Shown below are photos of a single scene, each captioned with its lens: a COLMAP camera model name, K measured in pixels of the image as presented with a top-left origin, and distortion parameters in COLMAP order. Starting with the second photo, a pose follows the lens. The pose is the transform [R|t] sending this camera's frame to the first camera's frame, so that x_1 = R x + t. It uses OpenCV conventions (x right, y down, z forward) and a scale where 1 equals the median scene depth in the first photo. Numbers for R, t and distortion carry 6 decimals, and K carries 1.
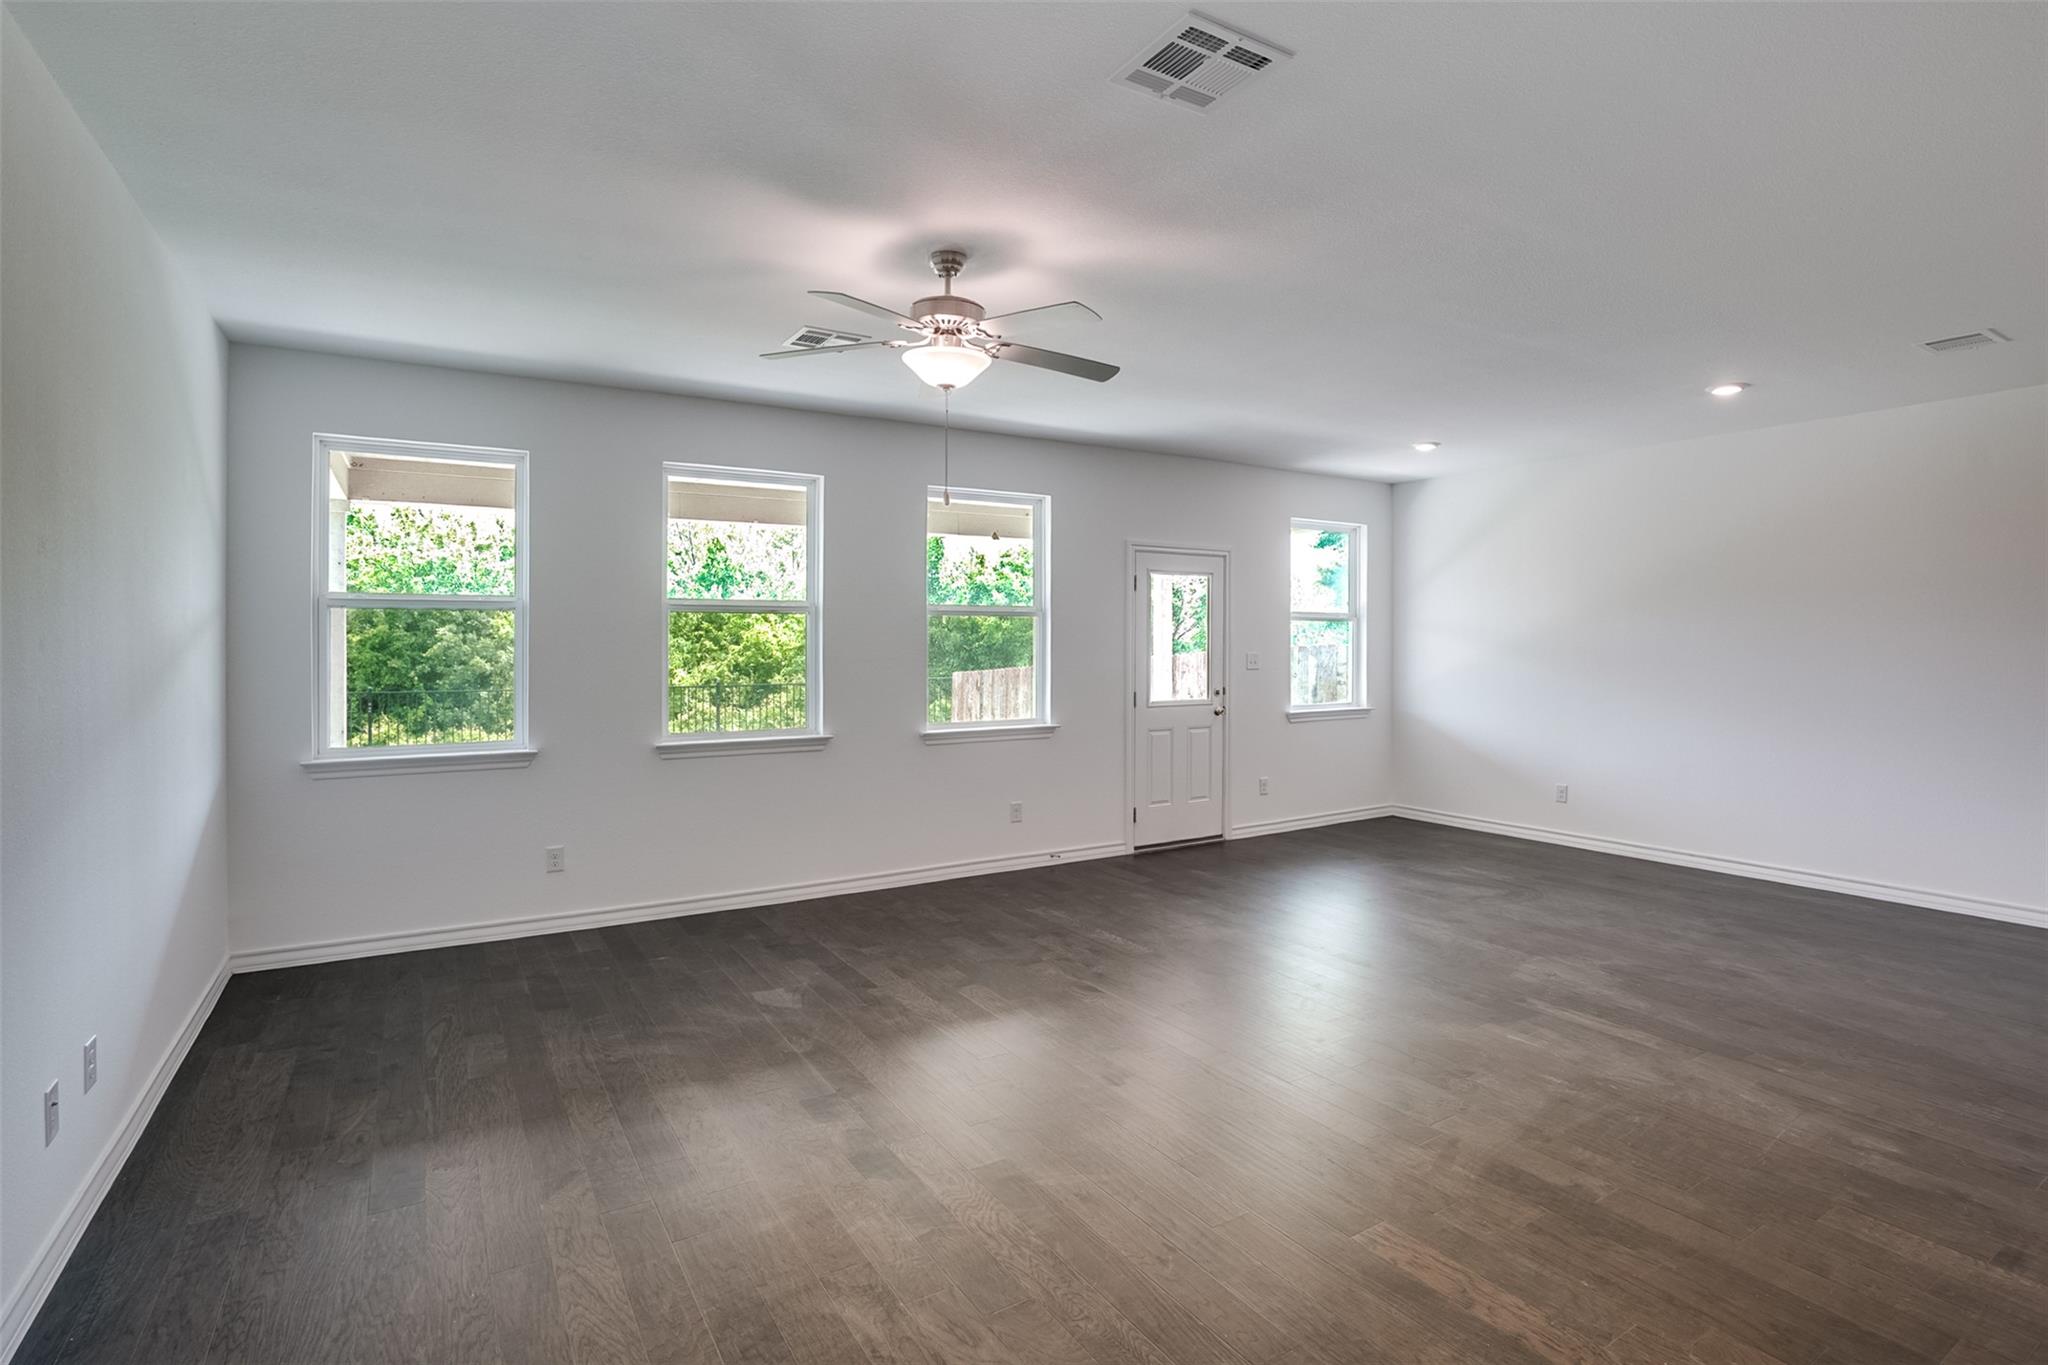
lens RADIAL K [[1005.1, 0, 1065.5], [0, 1005.1, 613.0], [0, 0, 1]] dist [-0.033718, 0.008005]
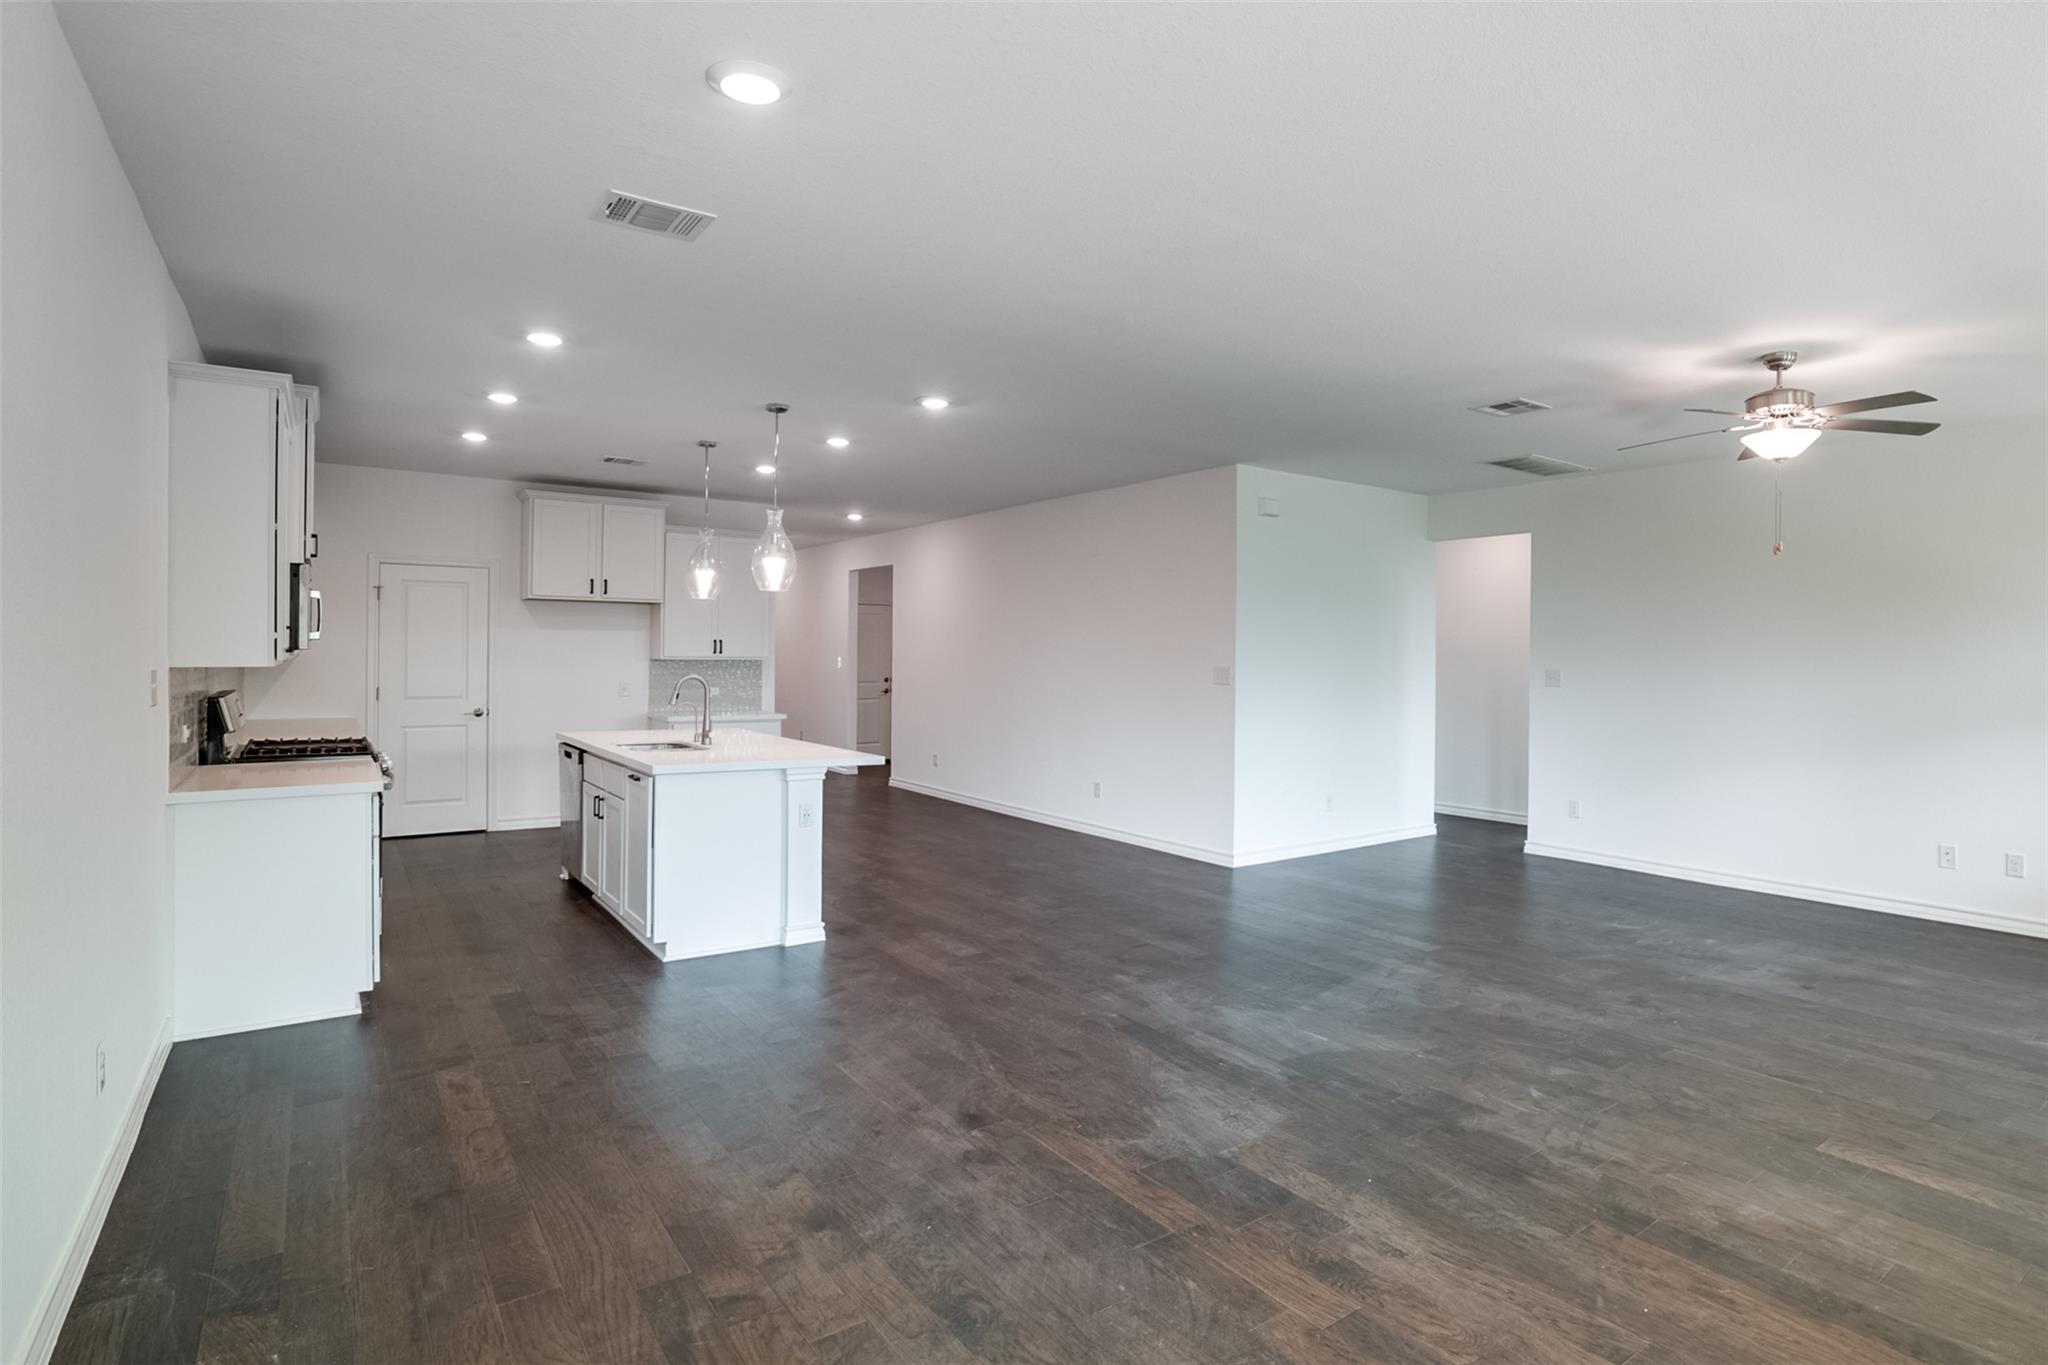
lens RADIAL K [[1053.3, 0, 1099.0], [0, 1053.3, 657.5], [0, 0, 1]] dist [-0.026601, 0.008499]
pose [[-0.999012, -0.007608, -0.043786, 0.646733], [-0.006395, 0.999594, -0.027783, 0.050266], [0.043979, -0.027475, -0.998655, 1.845222]]
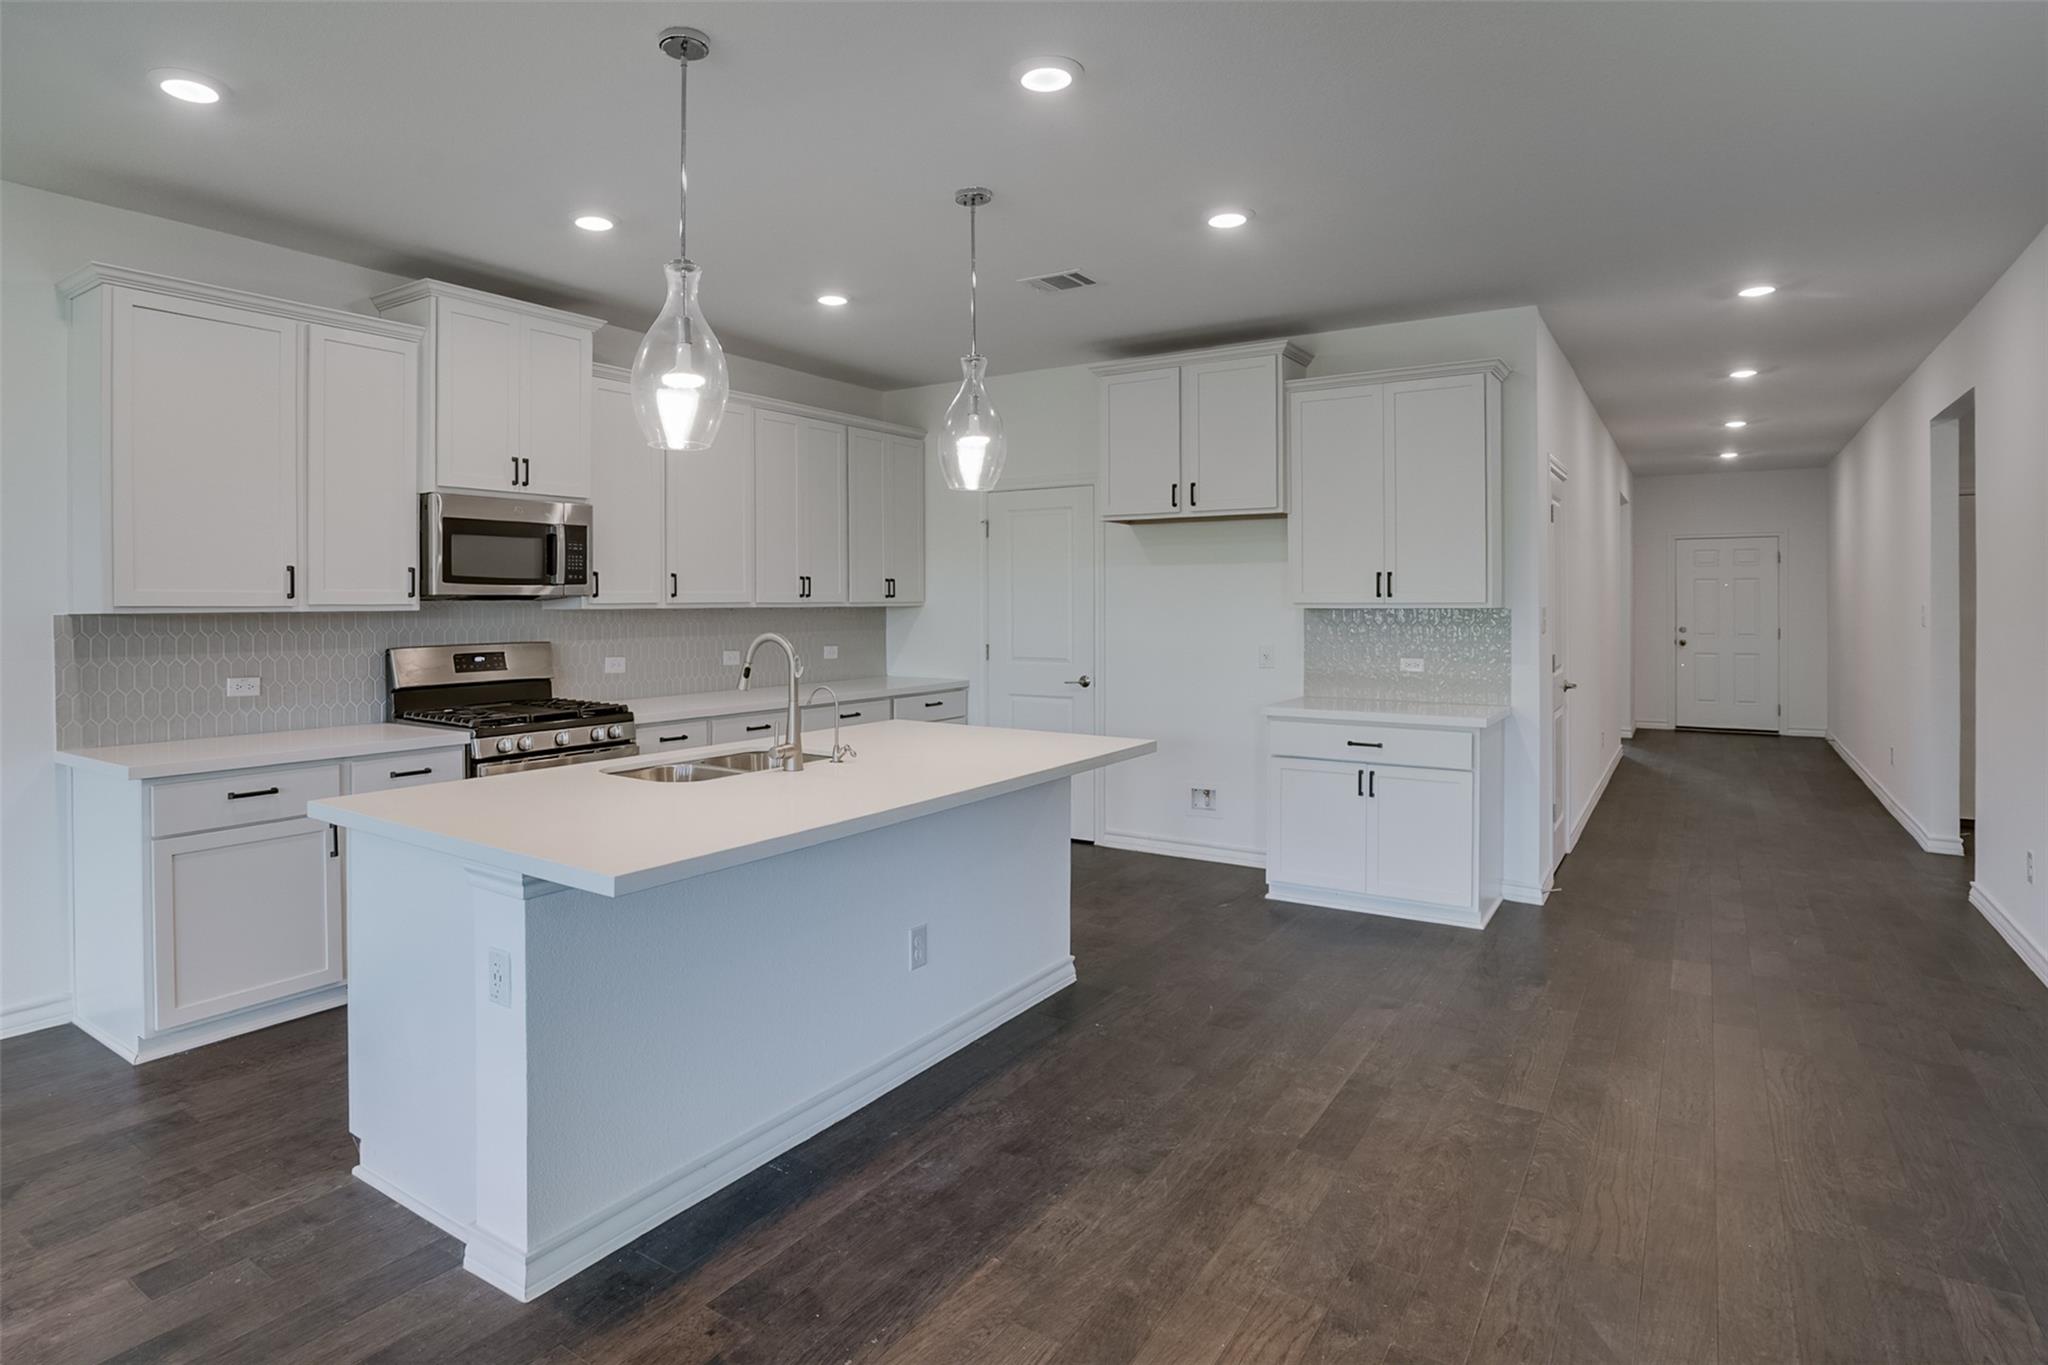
lens RADIAL K [[1104.3, 0, 907.1], [0, 1104.3, 595.6], [0, 0, 1]] dist [-0.013943, -0.000840]
pose [[-0.333622, 0.012614, 0.942623, 0.346419], [-0.025388, 0.999428, -0.022359, 0.026634], [-0.942365, -0.031391, -0.333110, 0.533691]]
